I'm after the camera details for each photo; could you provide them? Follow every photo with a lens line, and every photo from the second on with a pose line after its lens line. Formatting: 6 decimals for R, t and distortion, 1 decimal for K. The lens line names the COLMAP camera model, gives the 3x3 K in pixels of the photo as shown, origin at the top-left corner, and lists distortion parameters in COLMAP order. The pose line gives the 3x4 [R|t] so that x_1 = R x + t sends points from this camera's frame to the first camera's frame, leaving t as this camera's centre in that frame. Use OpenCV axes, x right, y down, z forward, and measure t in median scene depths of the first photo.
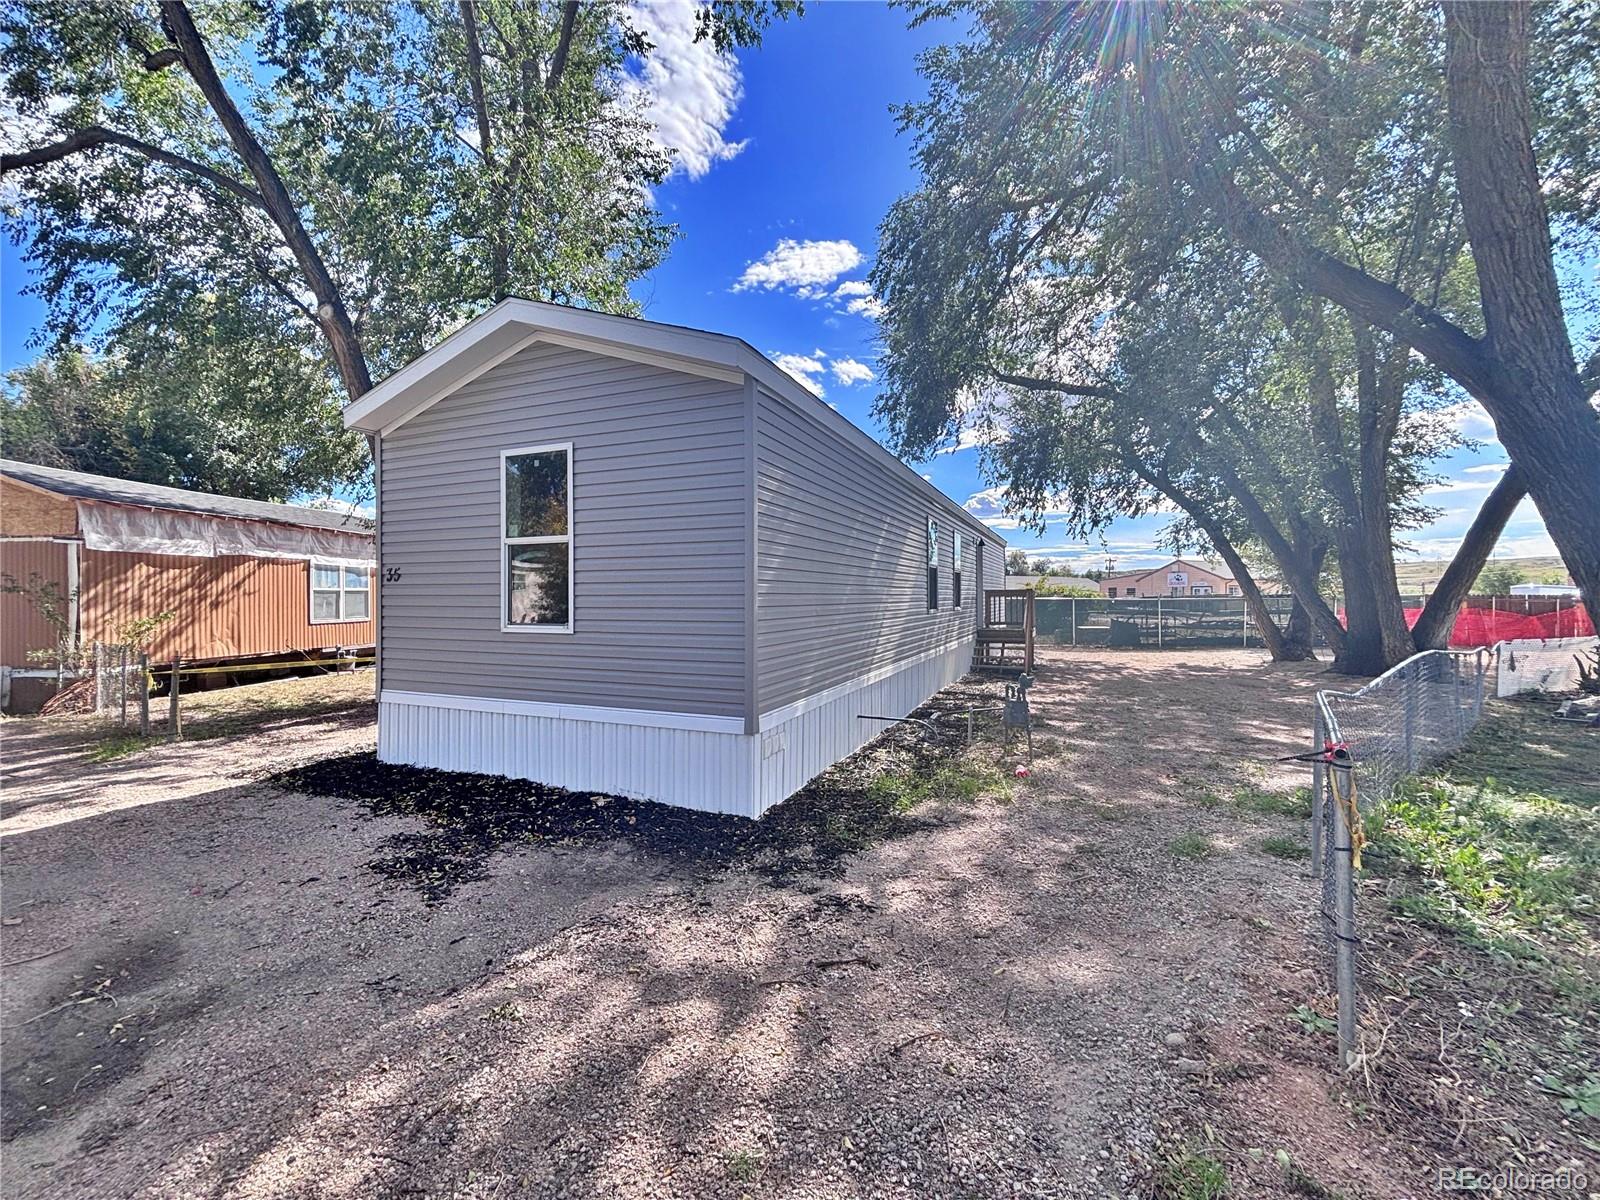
lens RADIAL K [[650.0, 0, 800.0], [0, 650.0, 600.0], [0, 0, 1]] dist [-0.001303, 0.000013]
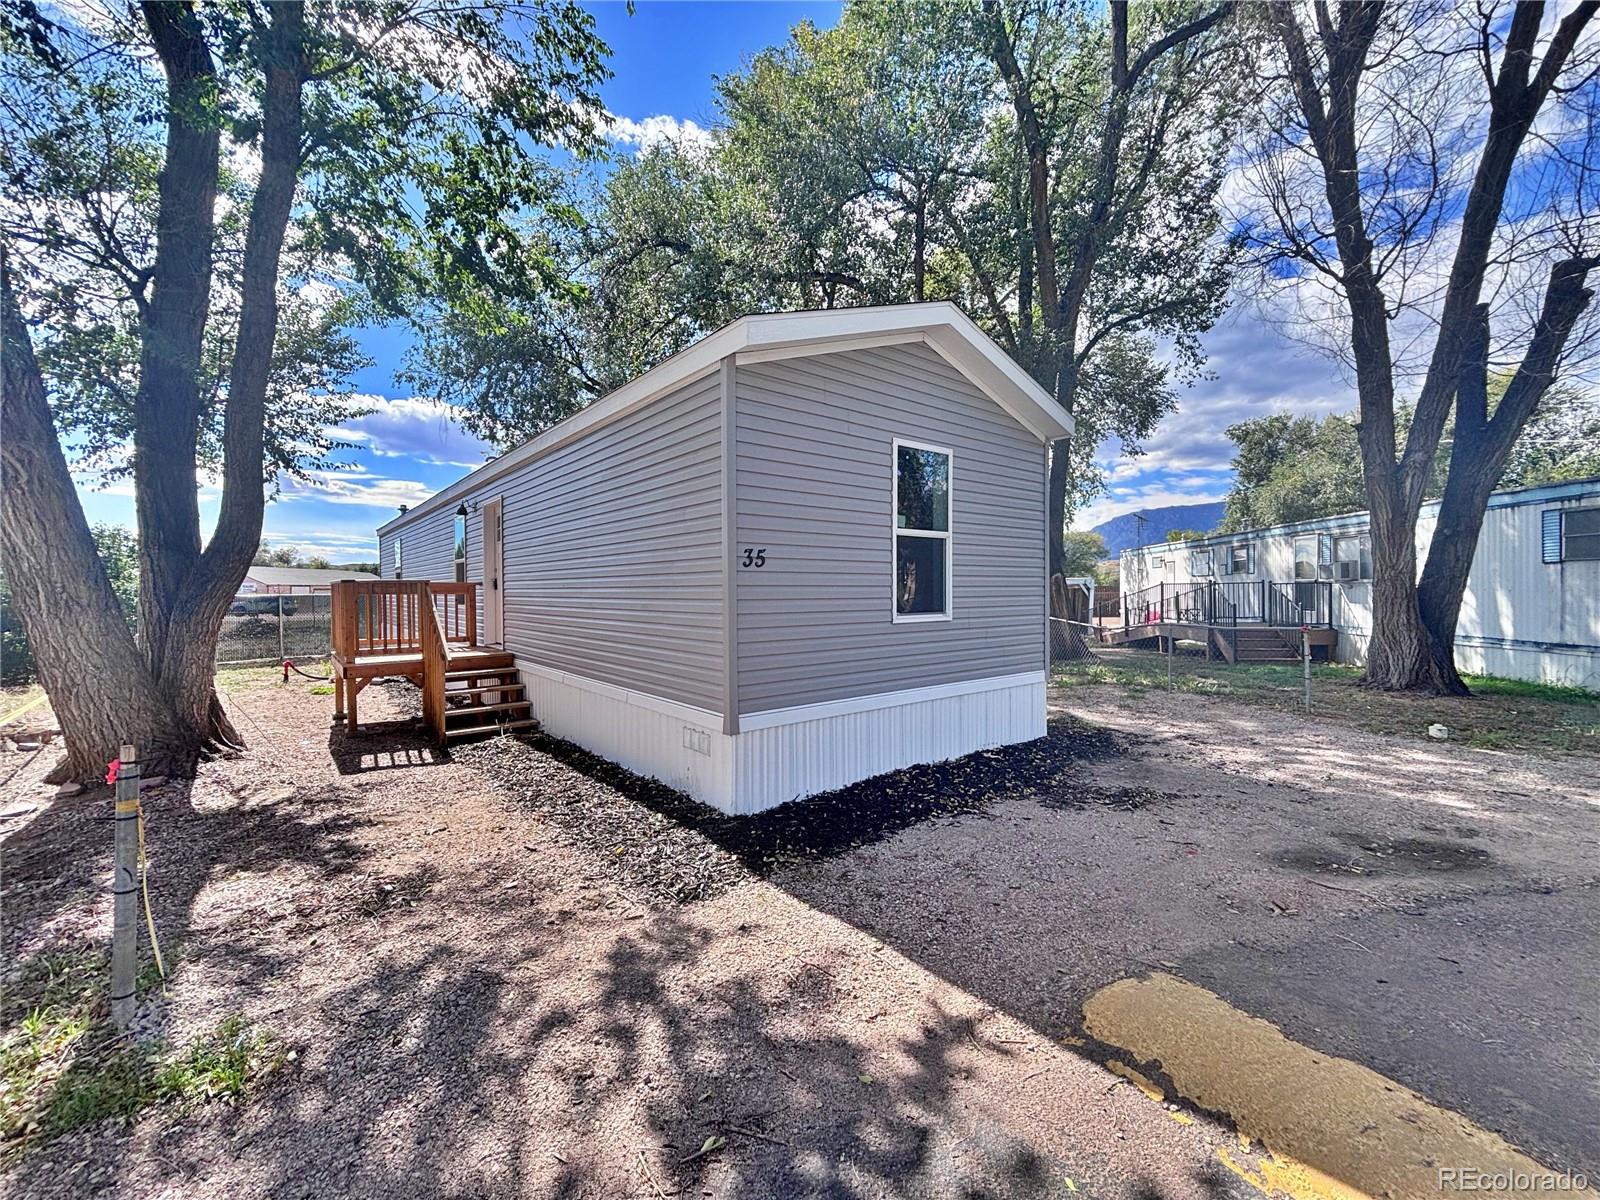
lens RADIAL K [[650.0, 0, 800.0], [0, 650.0, 600.0], [0, 0, 1]] dist [-0.001303, 0.000013]
pose [[0.477731, -0.012045, 0.878424, -1.453538], [0.011574, 0.999906, 0.007416, 0.004959], [-0.878430, 0.006624, 0.477825, 0.692399]]
